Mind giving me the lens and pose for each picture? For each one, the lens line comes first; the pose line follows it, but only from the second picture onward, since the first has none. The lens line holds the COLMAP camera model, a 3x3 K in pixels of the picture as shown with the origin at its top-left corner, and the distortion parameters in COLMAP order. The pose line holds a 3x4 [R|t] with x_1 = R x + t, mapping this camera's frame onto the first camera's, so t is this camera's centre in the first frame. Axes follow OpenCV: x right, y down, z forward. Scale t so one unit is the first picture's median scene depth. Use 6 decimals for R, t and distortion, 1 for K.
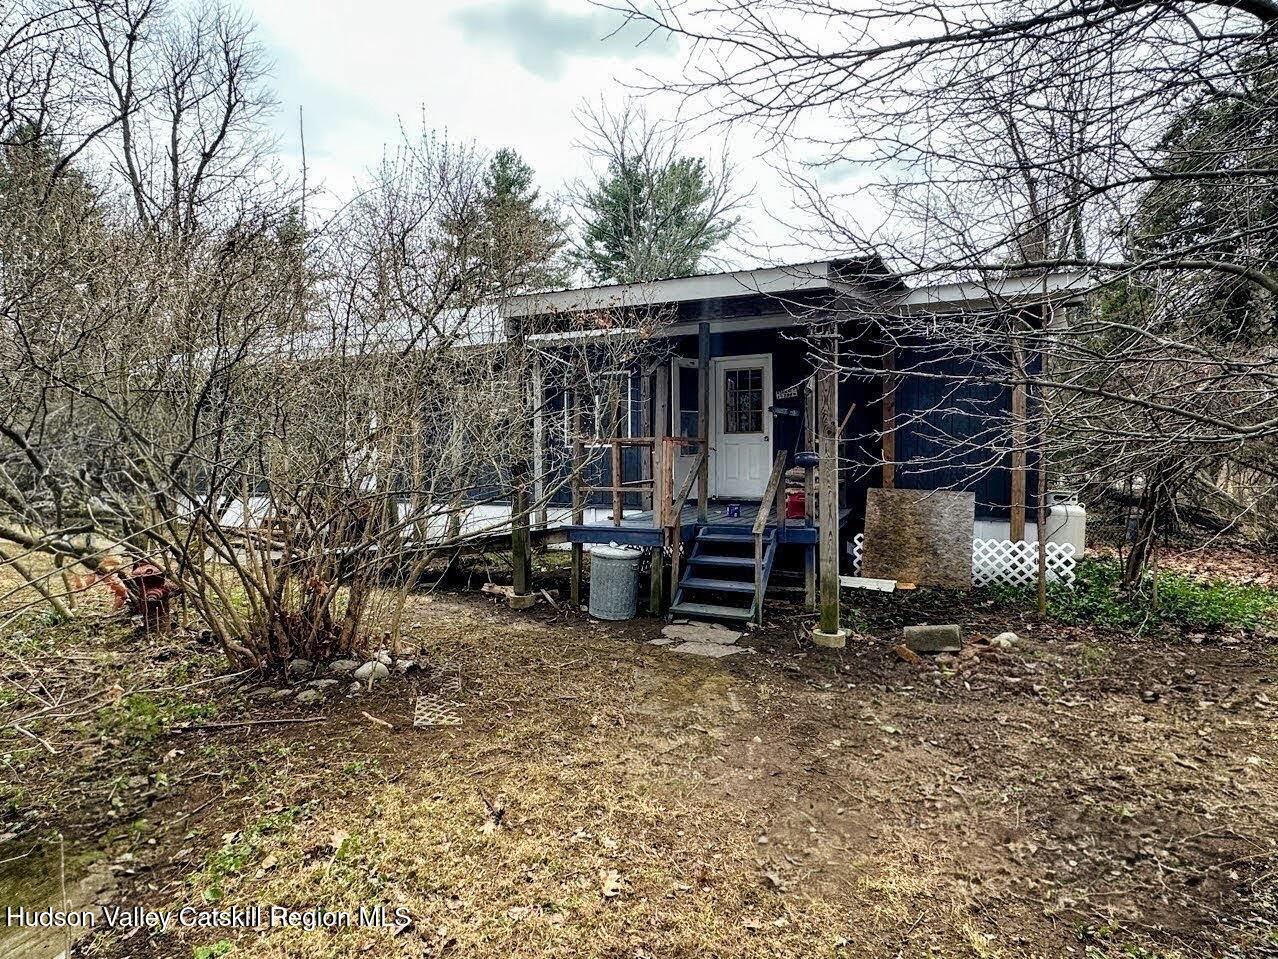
lens RADIAL K [[673.5, 0, 639.0], [0, 673.5, 479.5], [0, 0, 1]] dist [-0.000358, -0.000105]
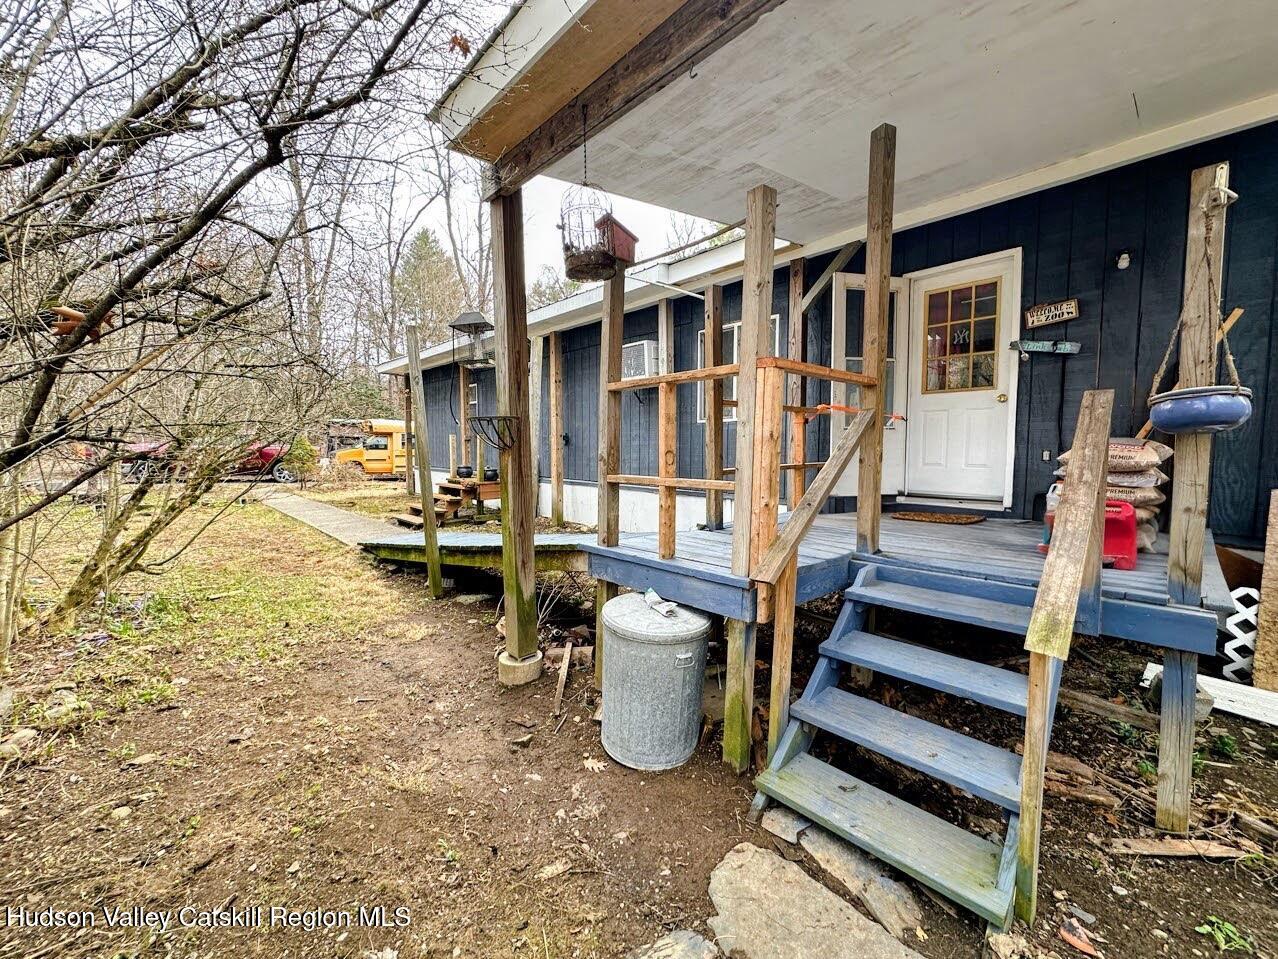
lens RADIAL K [[511.4, 0, 639.0], [0, 511.4, 479.5], [0, 0, 1]] dist [0.000125, 0.000004]
pose [[0.931237, 0.028205, -0.363321, 0.058088], [-0.016802, 0.999263, 0.034508, 0.000853], [0.364026, -0.026030, 0.931025, 0.470101]]
